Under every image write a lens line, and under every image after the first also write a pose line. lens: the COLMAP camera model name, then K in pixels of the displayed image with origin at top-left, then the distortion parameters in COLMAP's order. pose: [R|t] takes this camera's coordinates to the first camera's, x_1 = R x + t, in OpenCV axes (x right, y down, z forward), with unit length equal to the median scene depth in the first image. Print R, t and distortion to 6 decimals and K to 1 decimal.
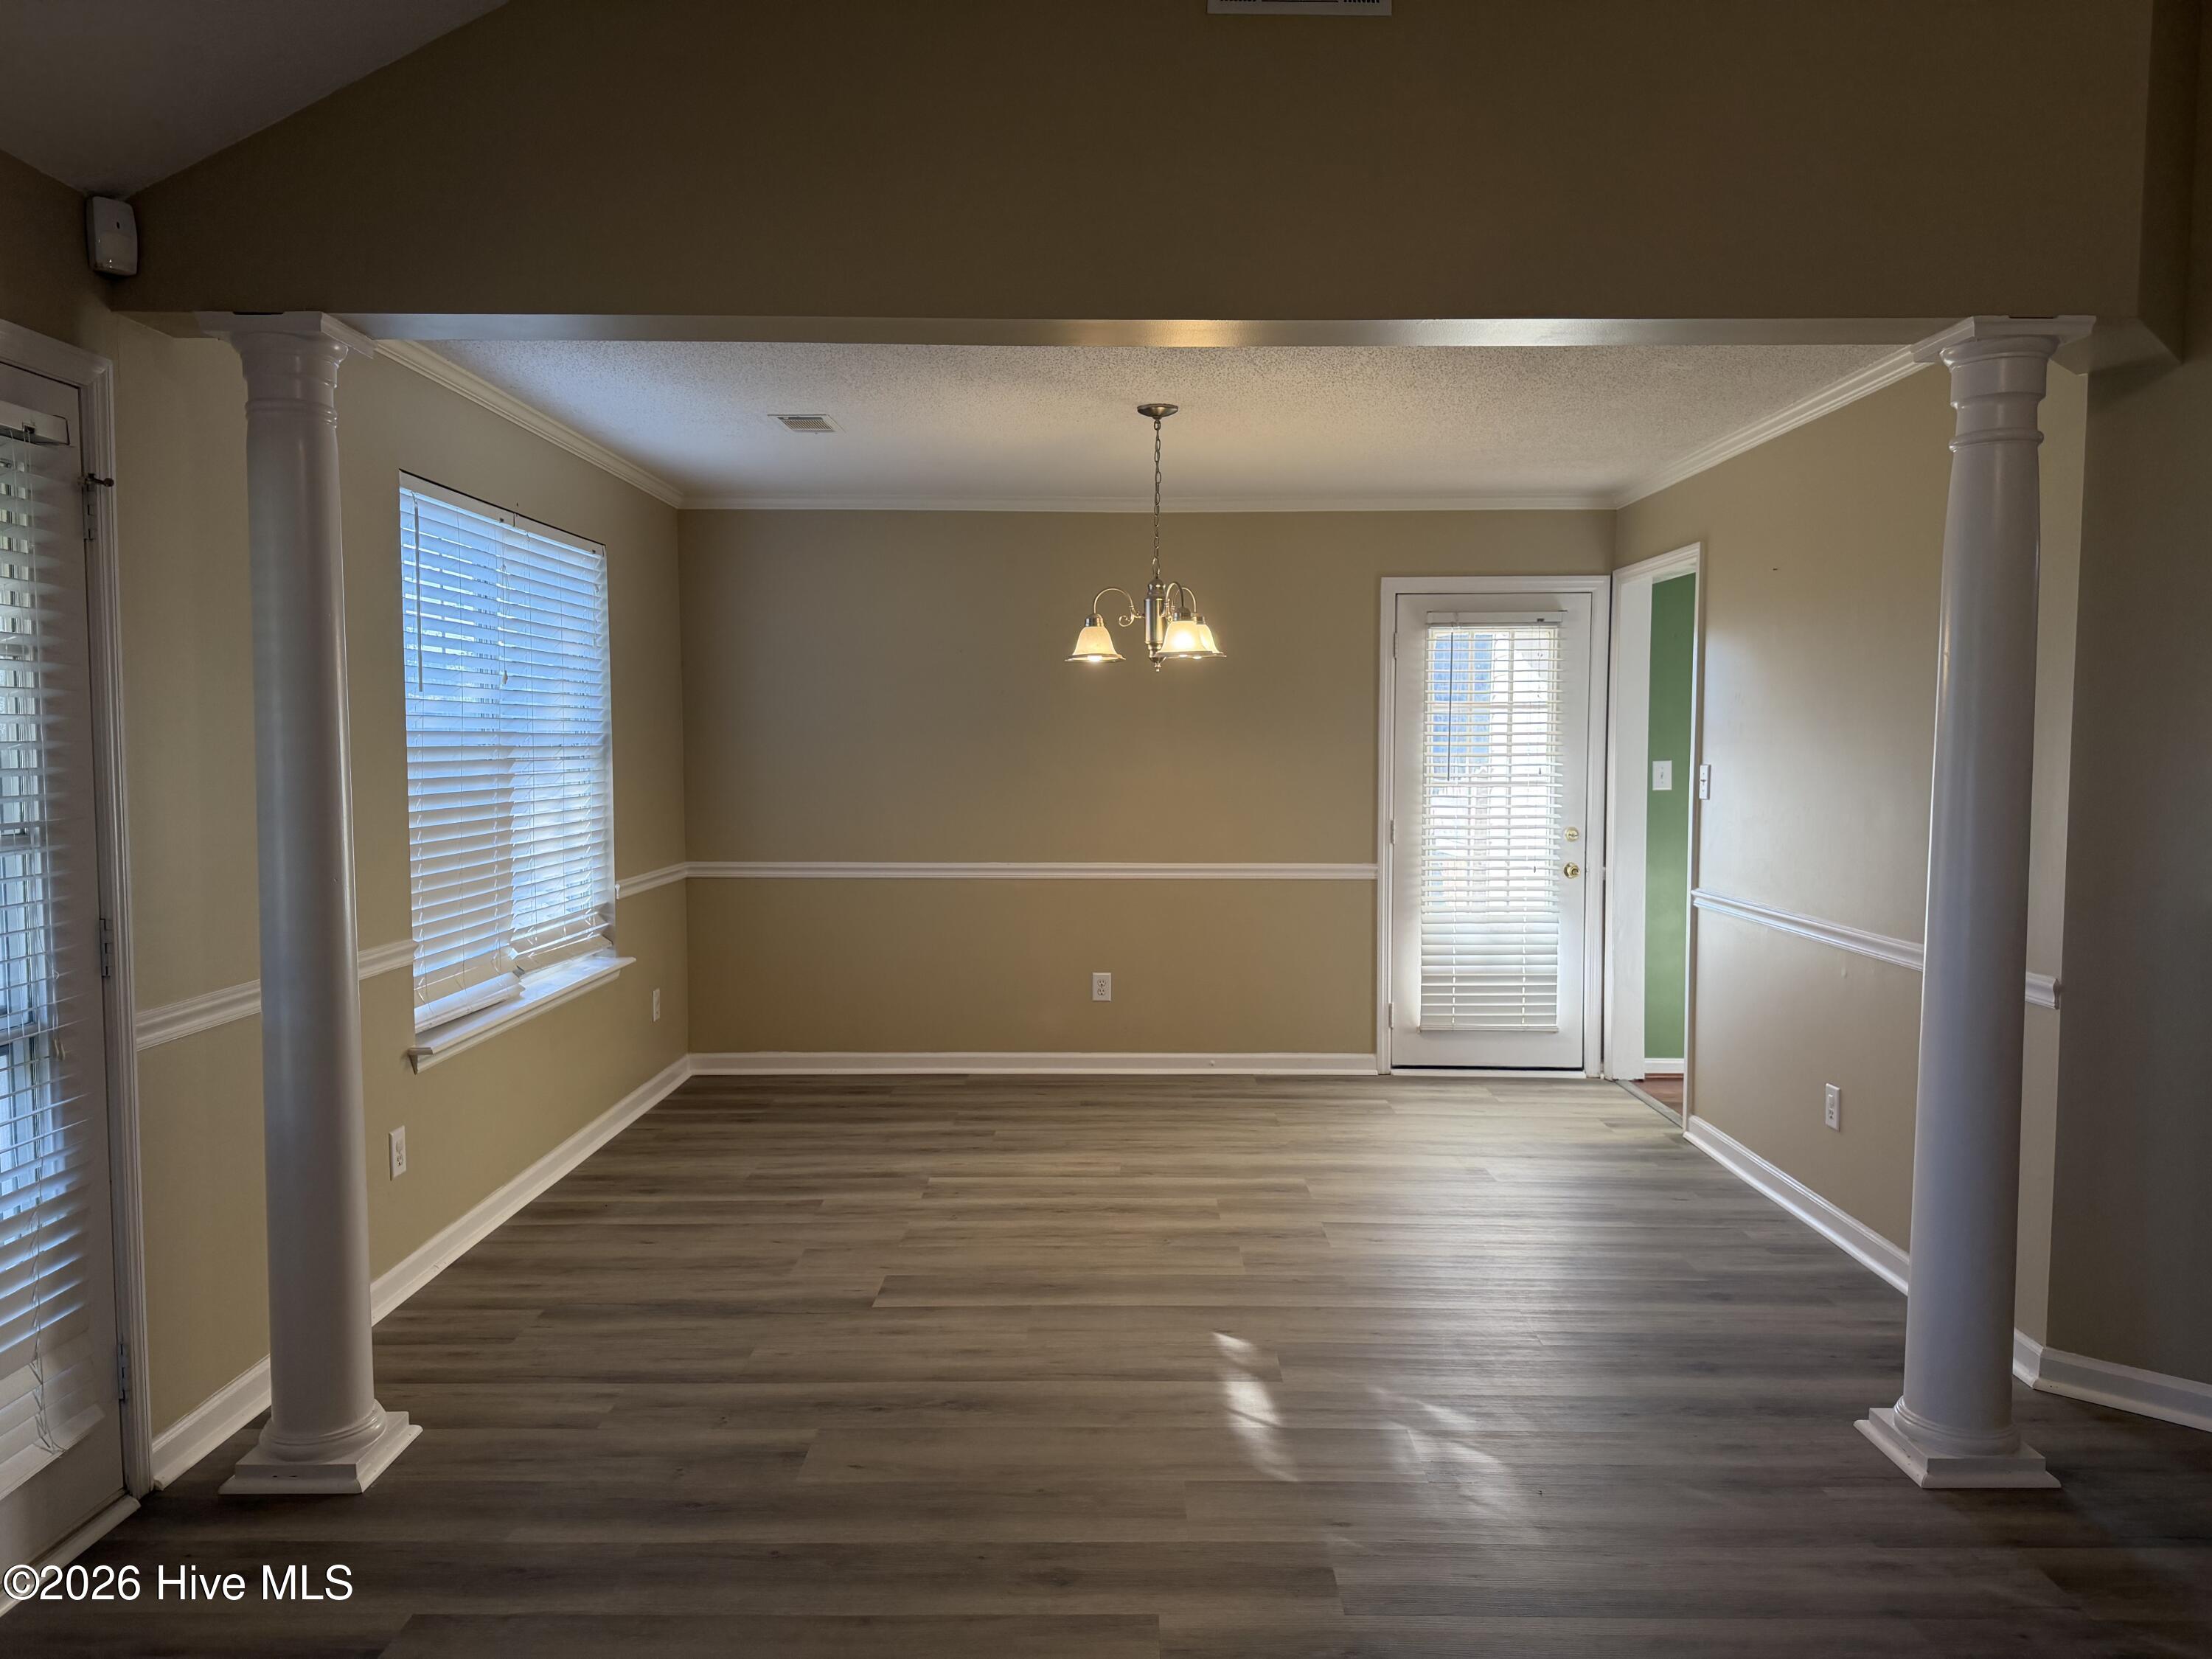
lens RADIAL K [[1589.3, 0, 1091.4], [0, 1589.3, 794.9], [0, 0, 1]] dist [0.091926, -0.098810]
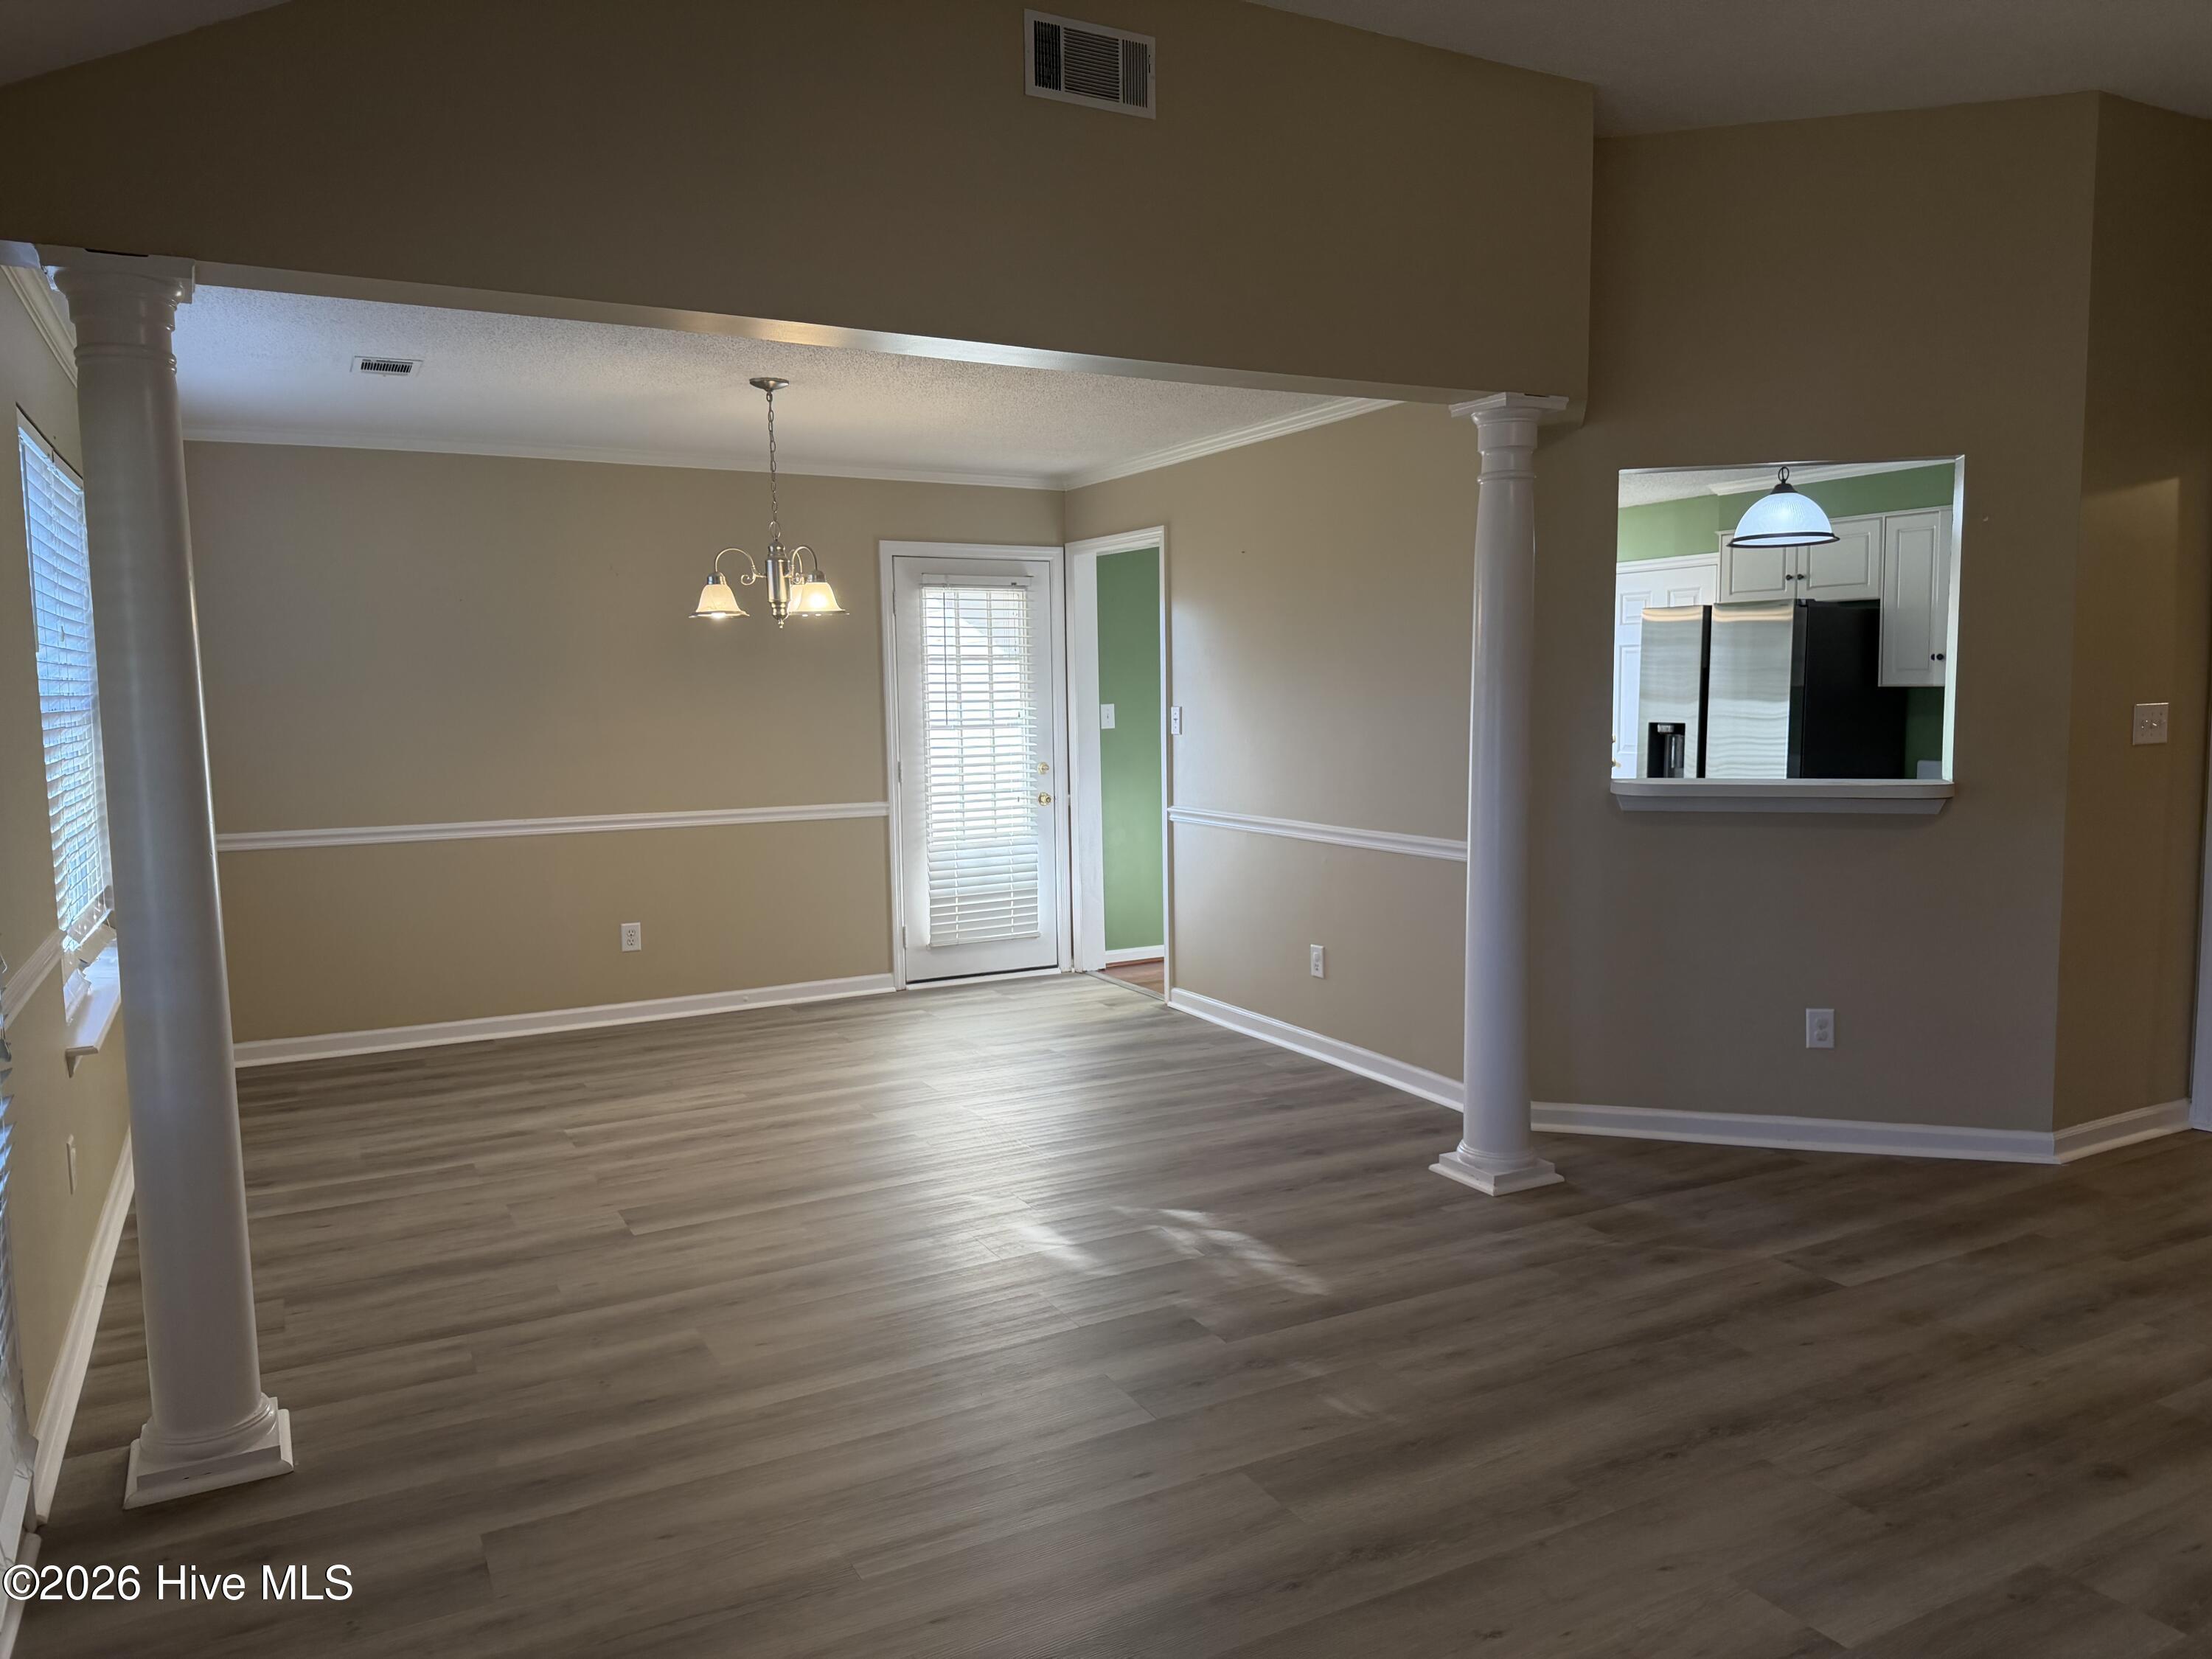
lens RADIAL K [[1589.3, 0, 1127.1], [0, 1589.3, 778.2], [0, 0, 1]] dist [0.091926, -0.098810]
pose [[0.873037, -0.041617, 0.485875, -0.285421], [0.030954, 0.999072, 0.029954, -0.001210], [-0.486670, -0.011111, 0.873515, -0.059819]]
